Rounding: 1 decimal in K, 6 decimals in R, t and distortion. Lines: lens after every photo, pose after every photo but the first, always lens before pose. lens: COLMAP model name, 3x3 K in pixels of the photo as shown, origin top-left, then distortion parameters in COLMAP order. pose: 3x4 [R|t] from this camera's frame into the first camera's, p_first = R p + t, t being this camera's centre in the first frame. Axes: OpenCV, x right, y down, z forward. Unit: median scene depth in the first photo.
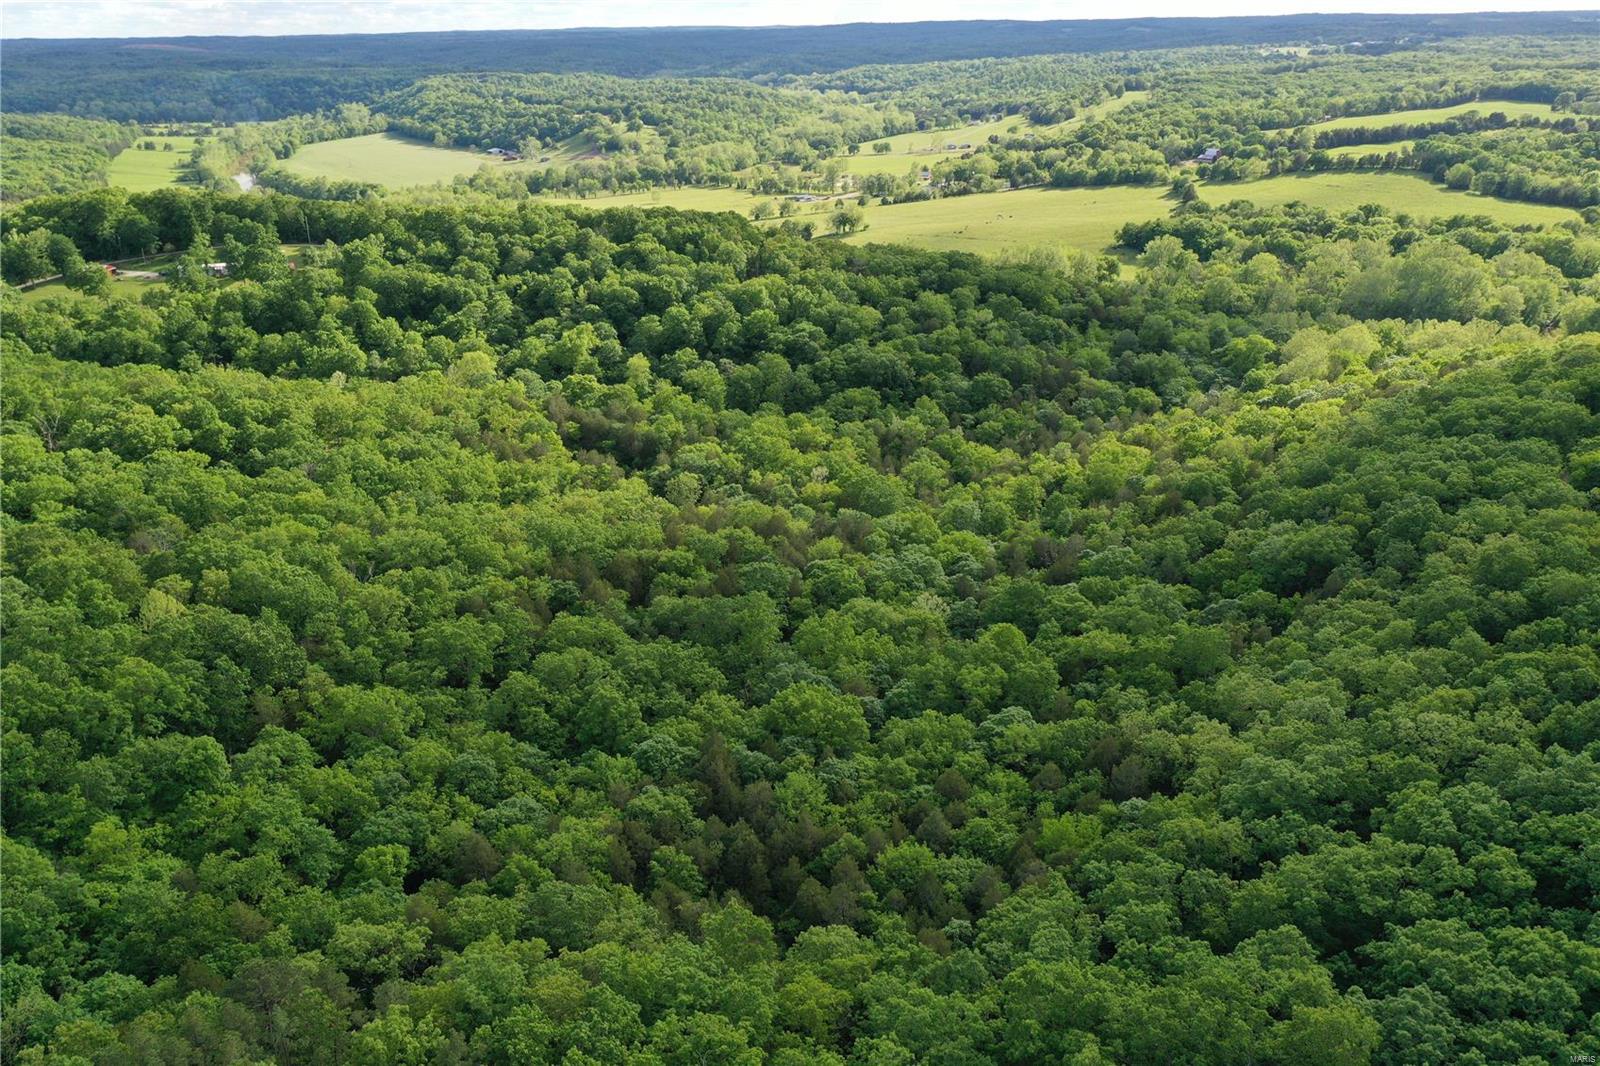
lens RADIAL K [[1276.5, 0, 803.8], [0, 1276.5, 538.3], [0, 0, 1]] dist [0.021375, 0.001156]
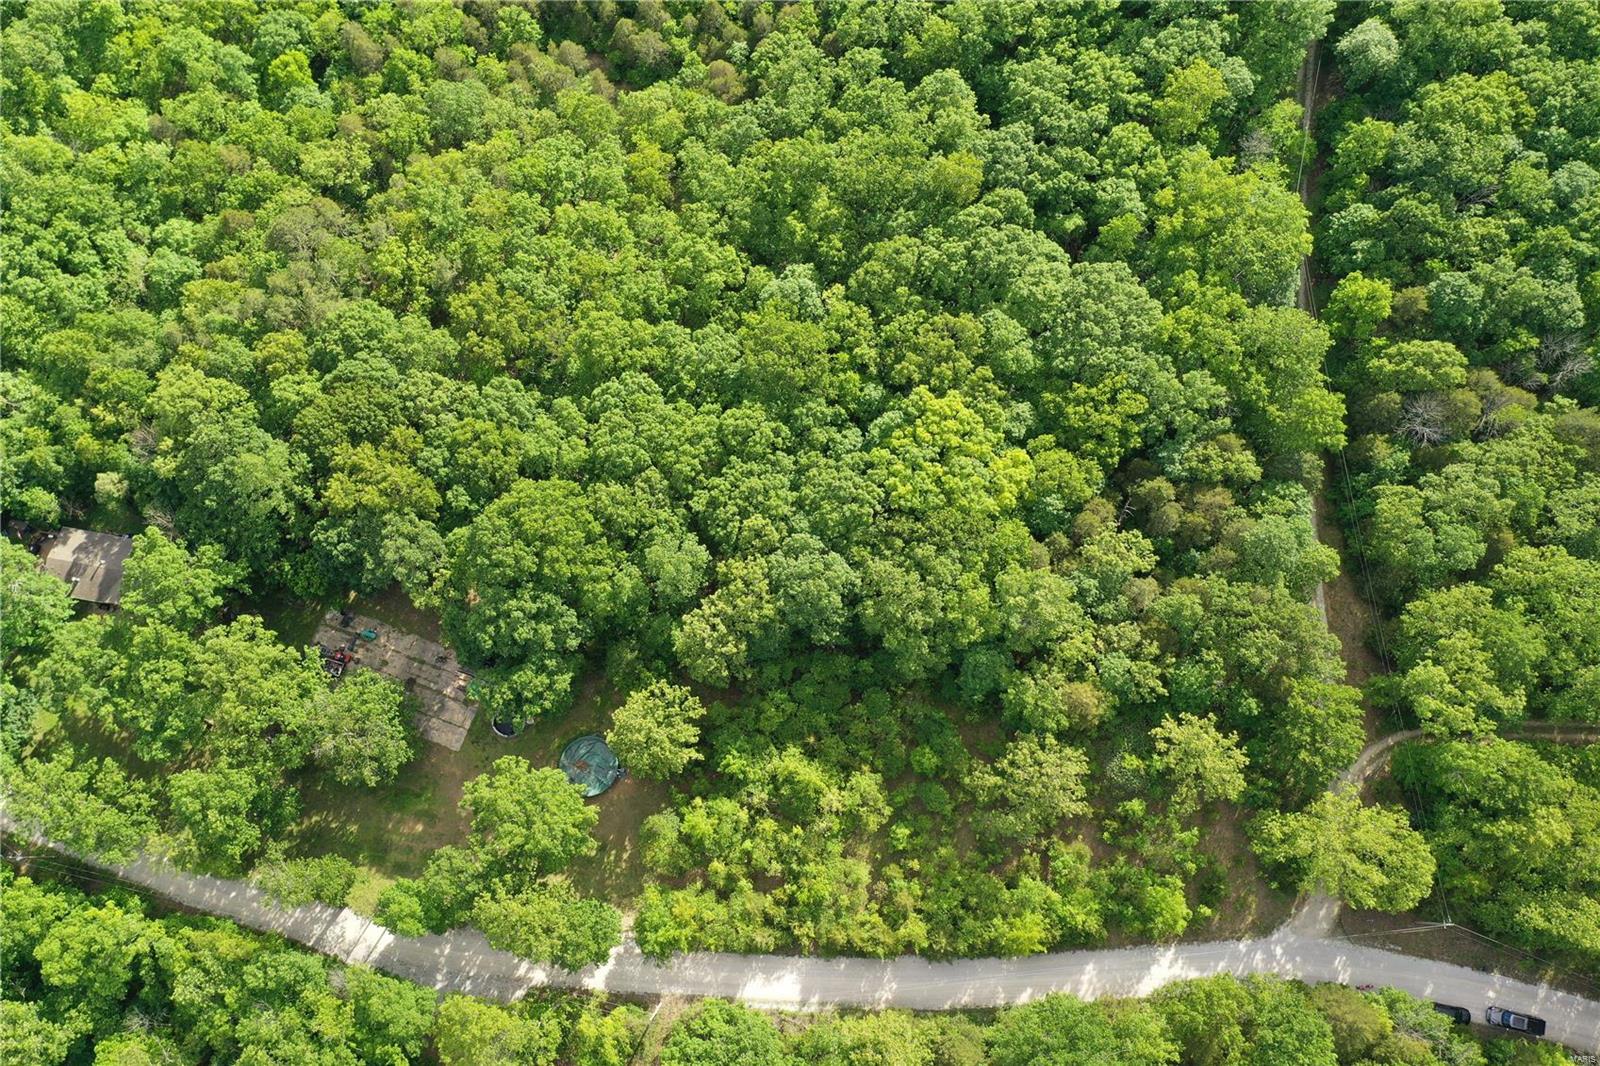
lens RADIAL K [[1262.7, 0, 805.1], [0, 1262.7, 534.6], [0, 0, 1]] dist [0.016708, 0.011287]
pose [[0.980472, -0.192797, 0.038774, 0.011343], [0.084299, 0.590172, 0.802864, -0.139664], [-0.177673, -0.783918, 0.594899, -0.066599]]
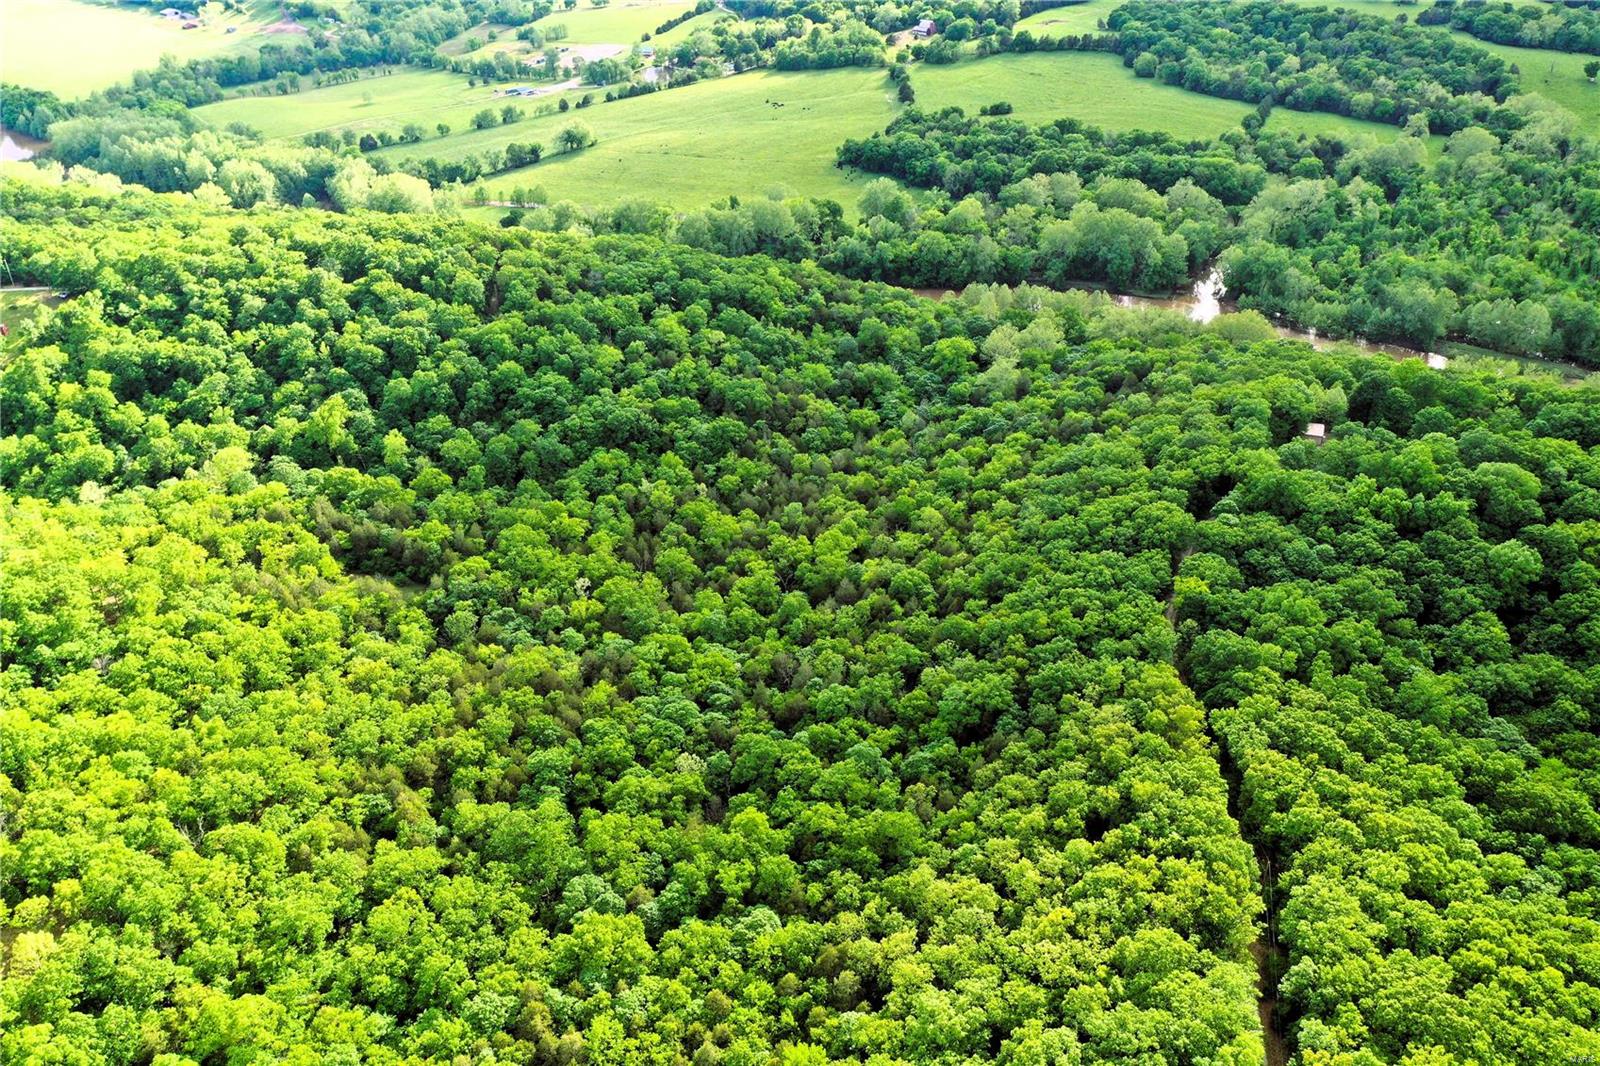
lens RADIAL K [[1276.5, 0, 803.8], [0, 1276.5, 538.3], [0, 0, 1]] dist [0.021375, 0.001156]
pose [[0.979402, -0.105357, 0.172252, 0.009168], [0.076138, 0.982805, 0.168216, -0.178533], [-0.187013, -0.151636, 0.970584, -0.083417]]
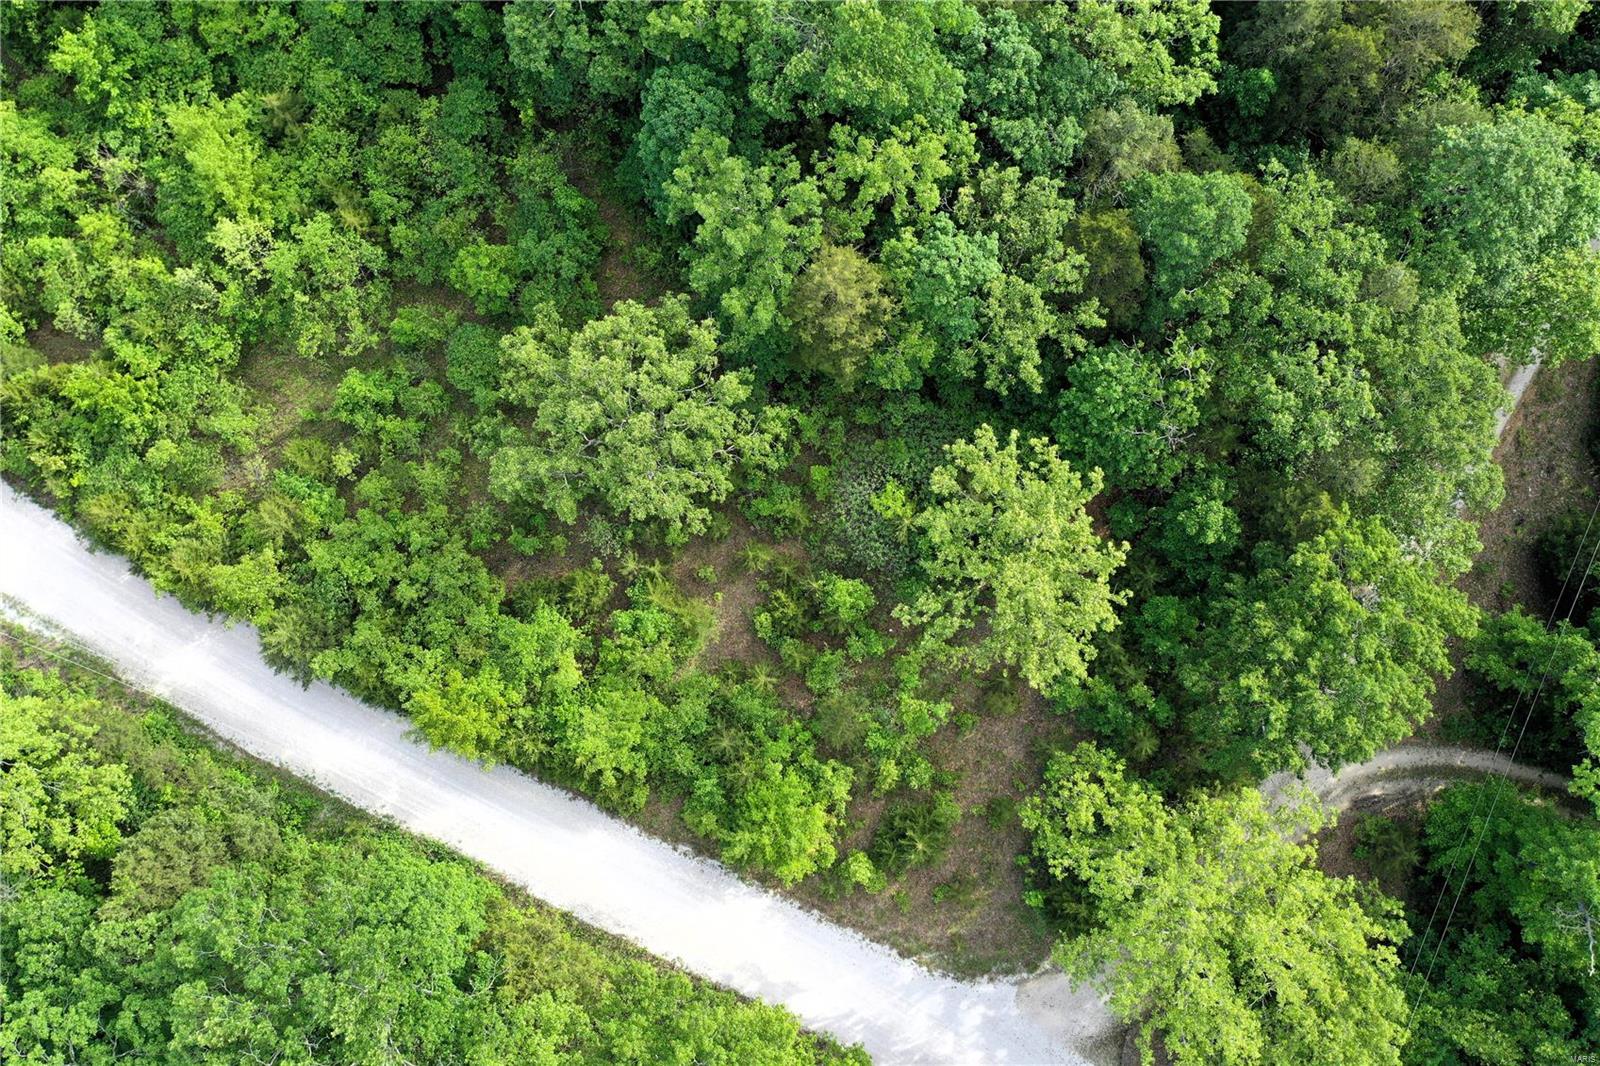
lens RADIAL K [[1262.7, 0, 805.1], [0, 1262.7, 534.6], [0, 0, 1]] dist [0.016708, 0.011287]
pose [[0.951622, 0.305630, -0.031700, 0.086713], [-0.092348, 0.382876, 0.919173, 0.029014], [0.293064, -0.871778, 0.392577, 0.002357]]
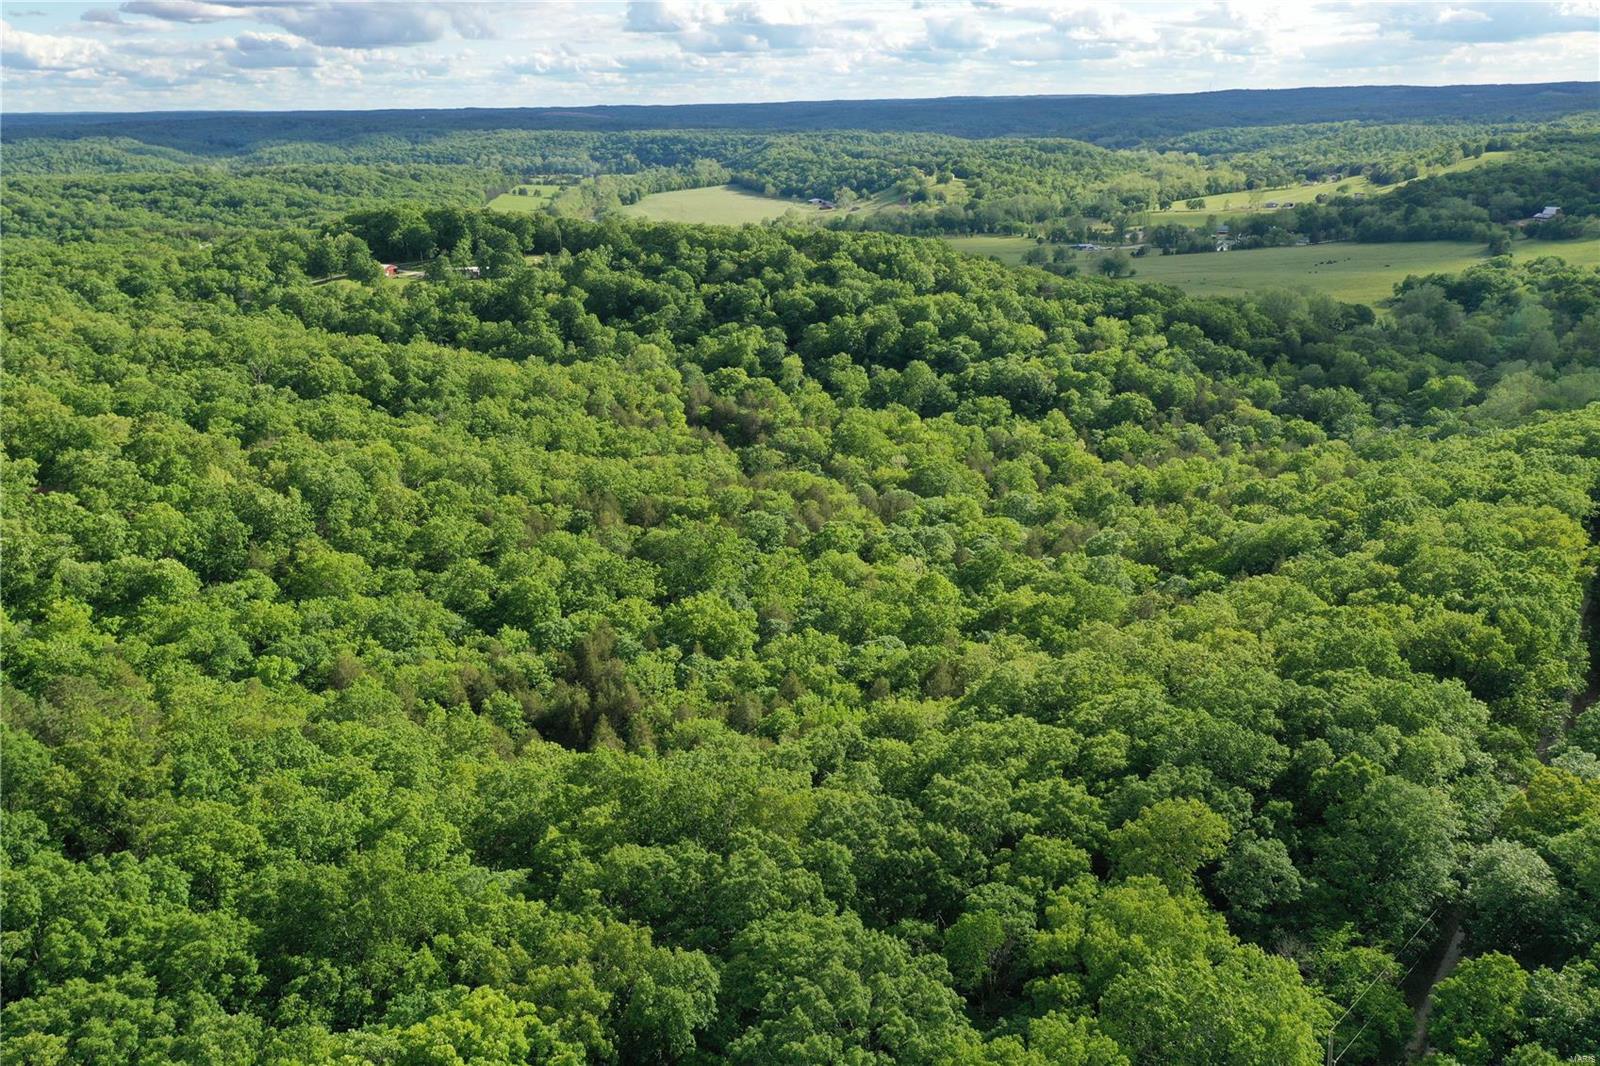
lens RADIAL K [[1278.4, 0, 802.8], [0, 1278.4, 532.3], [0, 0, 1]] dist [0.023044, -0.011560]
pose [[0.962515, 0.087392, -0.256762, 0.140726], [-0.100733, 0.994139, -0.039249, 0.037713], [0.251827, 0.063642, 0.965677, -0.016144]]
